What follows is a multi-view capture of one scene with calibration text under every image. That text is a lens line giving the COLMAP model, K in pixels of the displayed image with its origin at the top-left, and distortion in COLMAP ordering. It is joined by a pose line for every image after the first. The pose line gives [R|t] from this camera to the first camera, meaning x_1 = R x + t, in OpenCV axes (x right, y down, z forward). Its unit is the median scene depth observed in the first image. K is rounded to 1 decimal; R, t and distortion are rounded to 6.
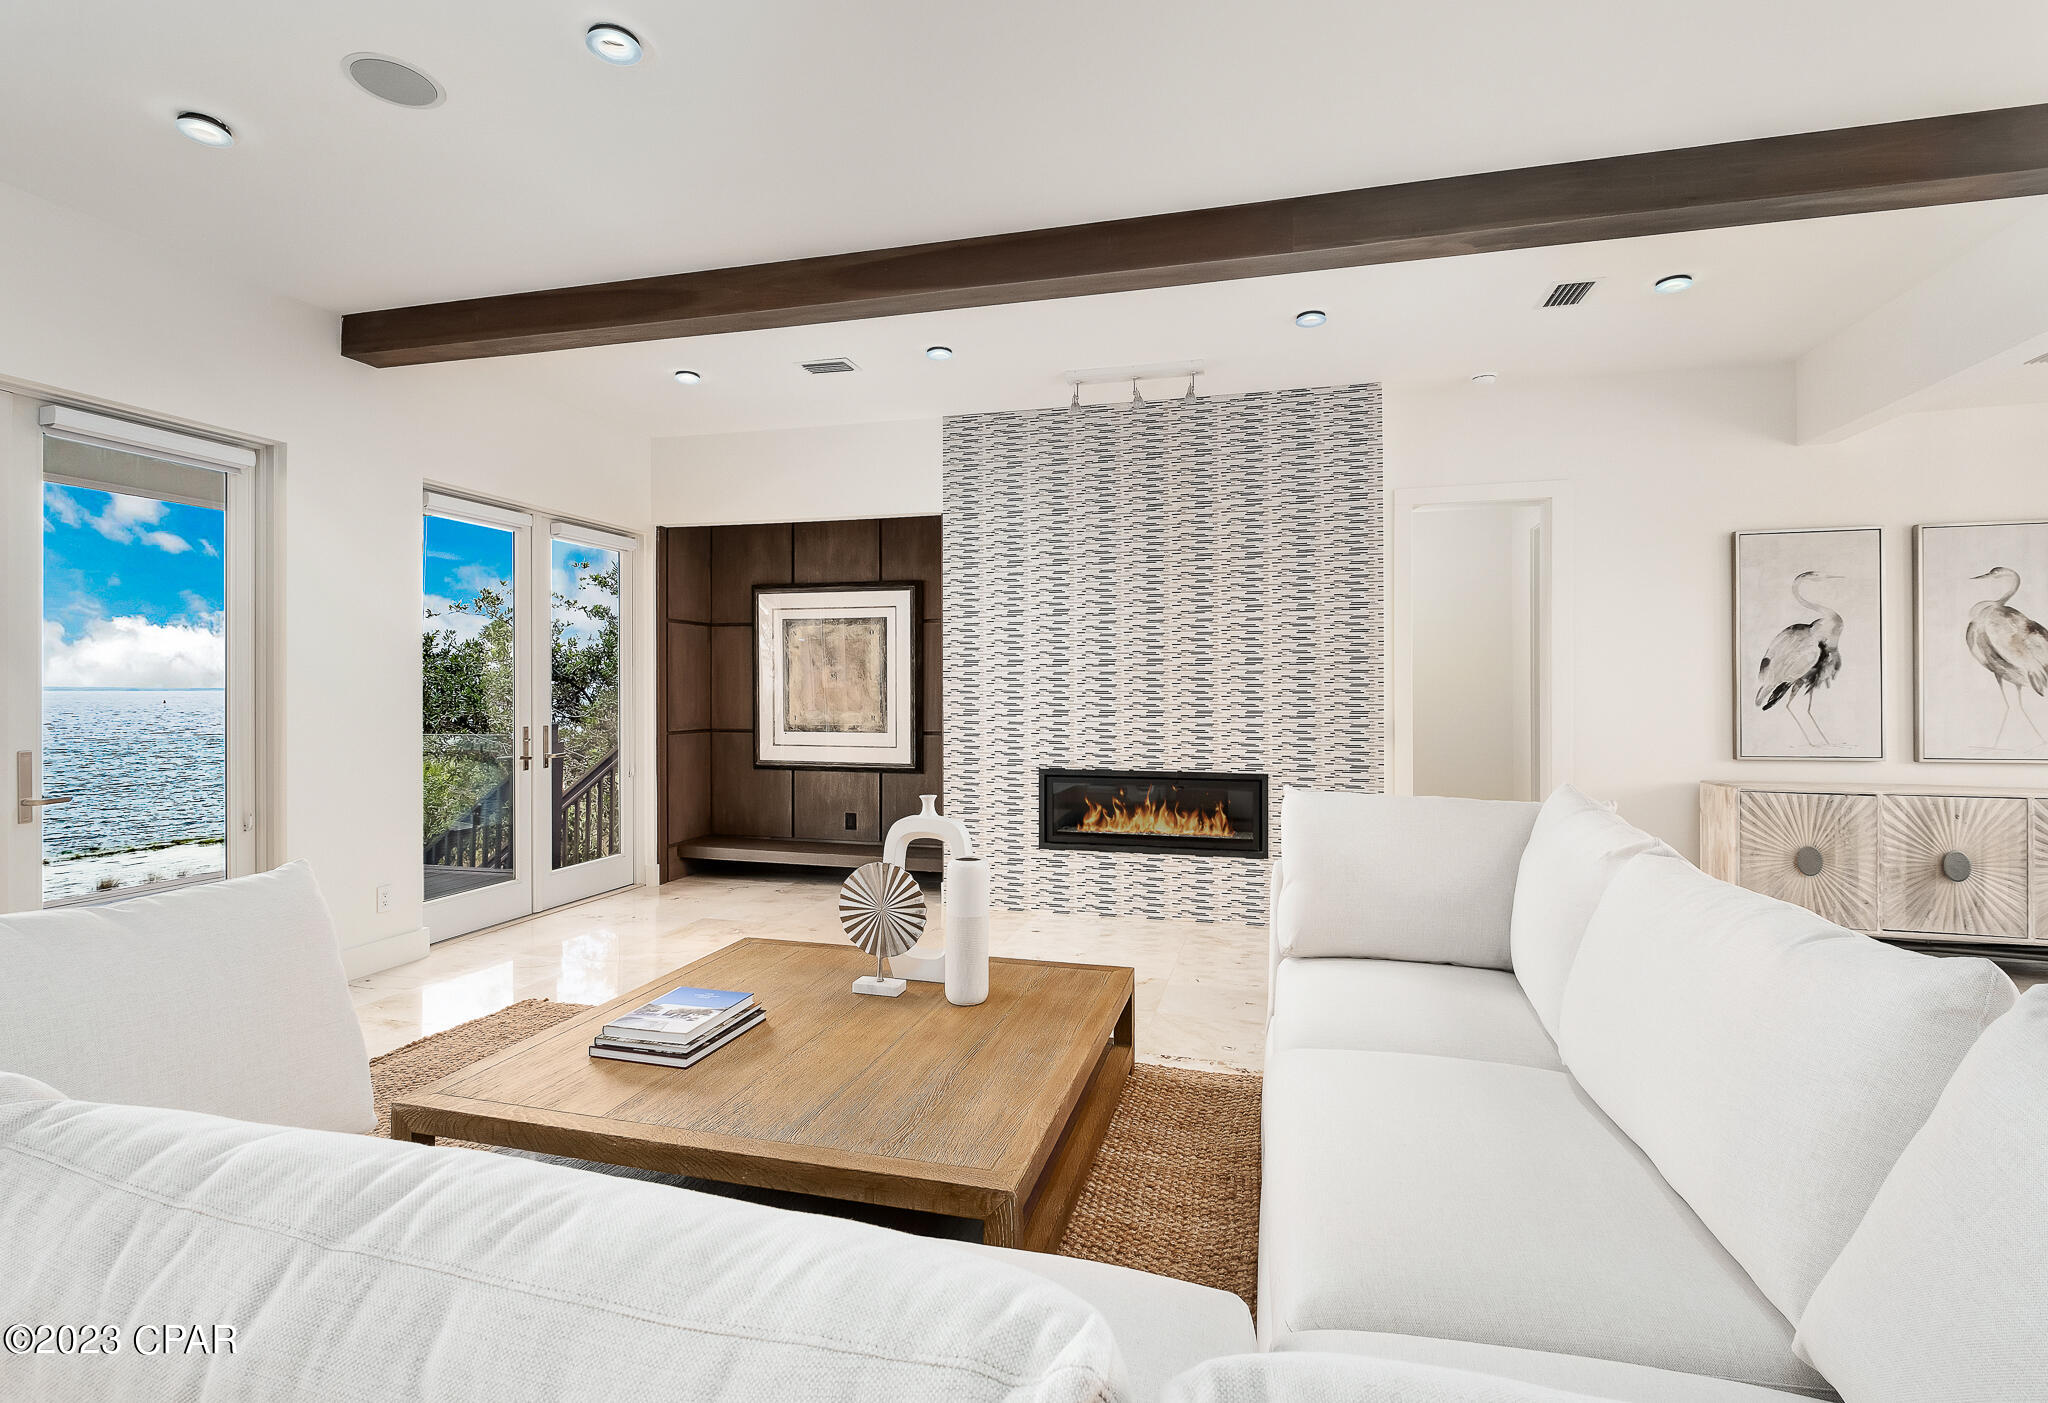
lens RADIAL K [[940.5, 0, 1029.4], [0, 940.5, 687.8], [0, 0, 1]] dist [0.000678, 0.000087]
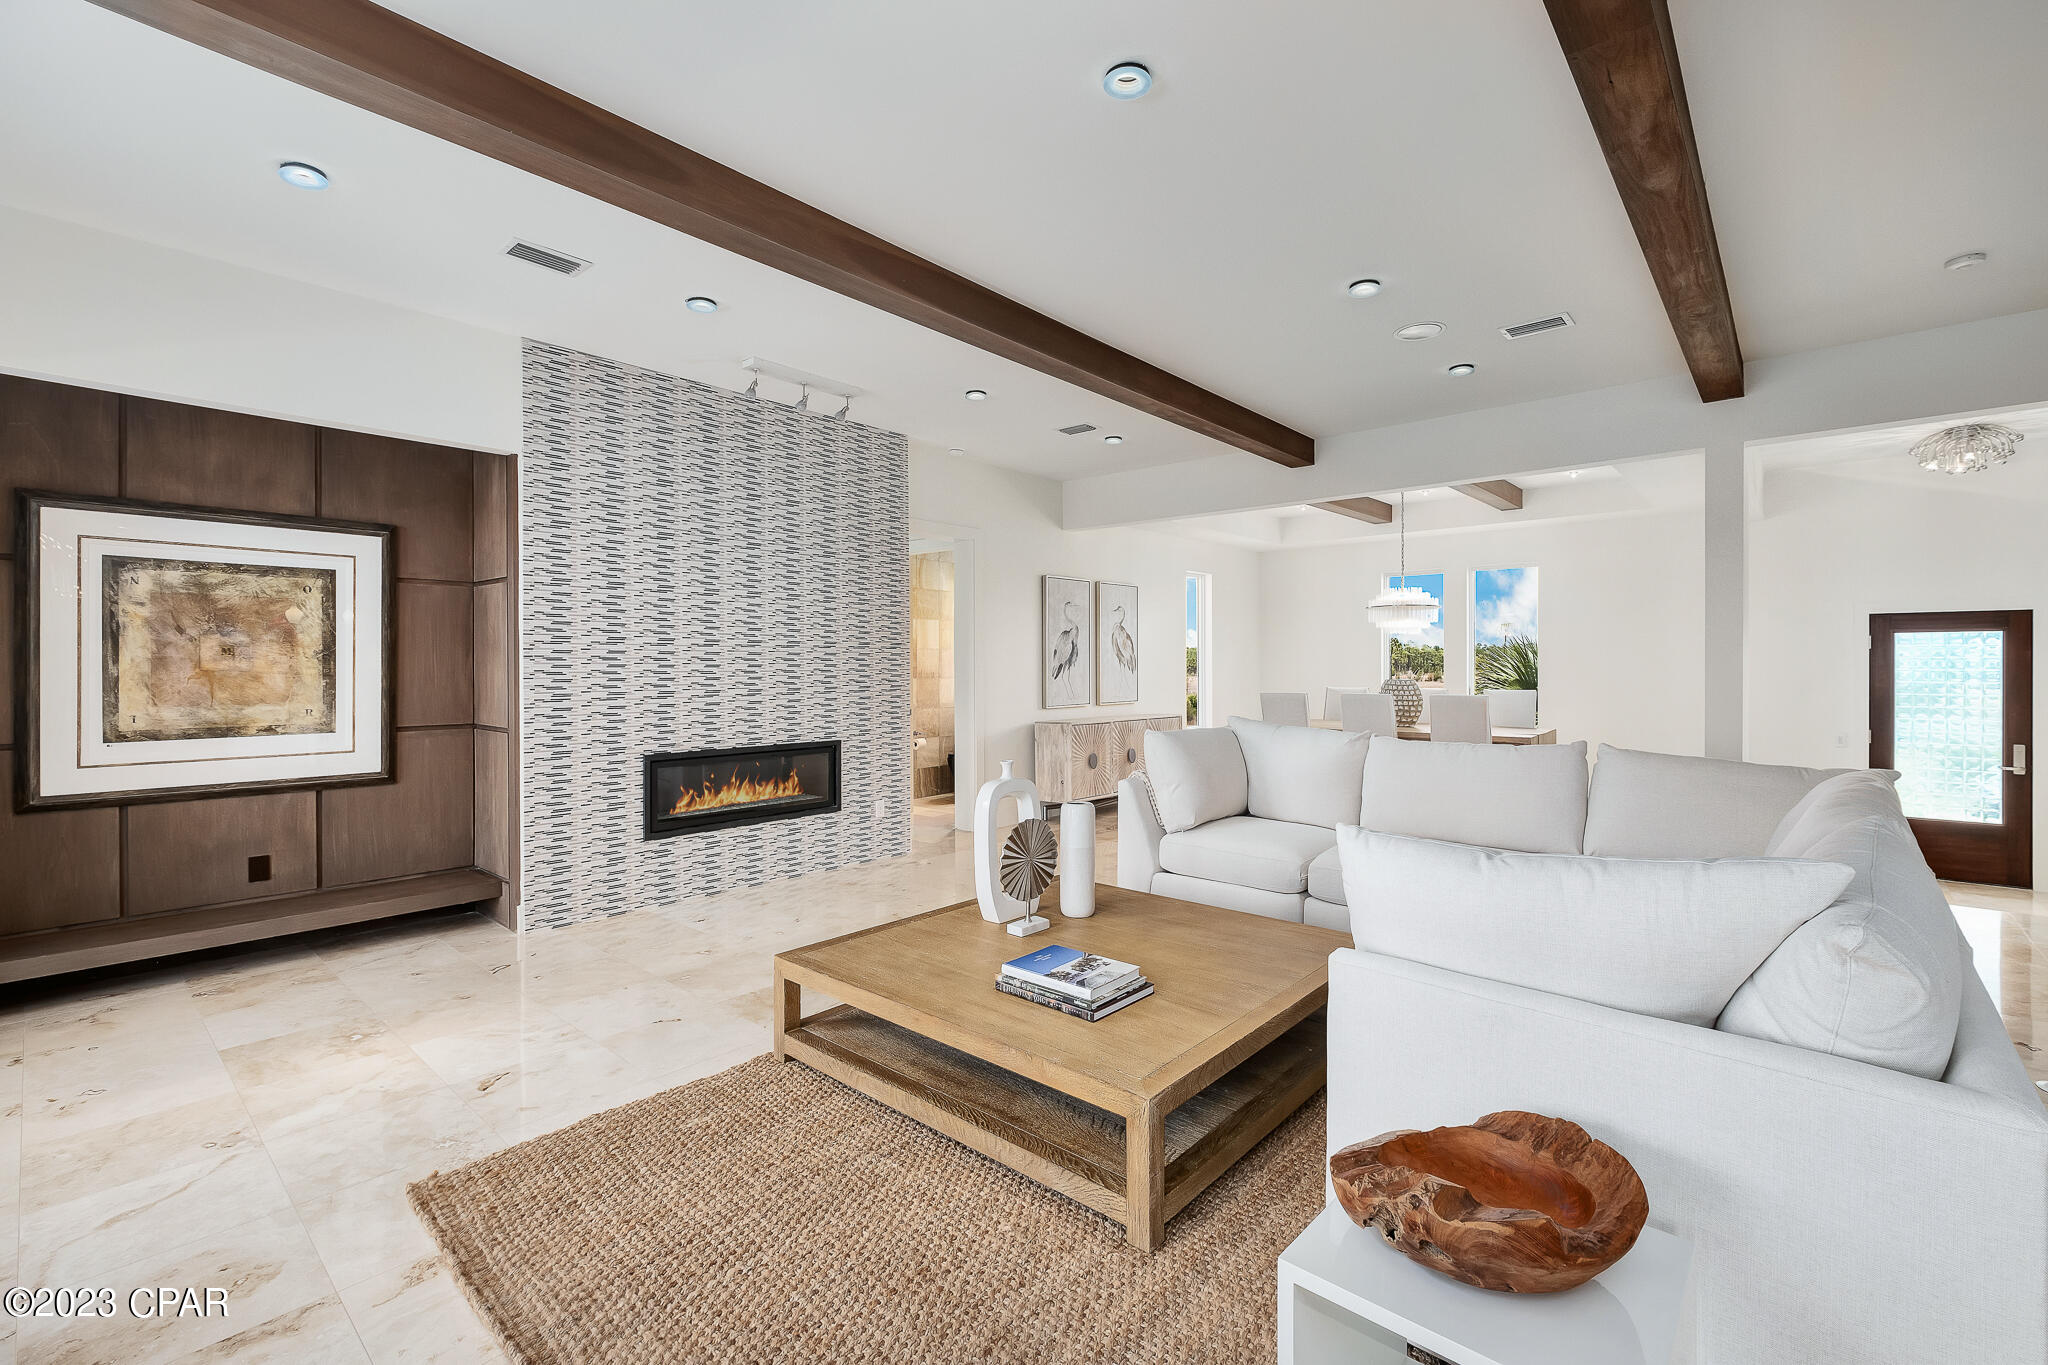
lens RADIAL K [[882.2, 0, 1016.8], [0, 882.2, 669.7], [0, 0, 1]] dist [-0.001637, -0.000642]
pose [[0.450515, -0.005002, 0.892755, -0.605360], [0.002911, 0.999987, 0.004134, -0.001005], [-0.892764, 0.000736, 0.450524, 0.280356]]
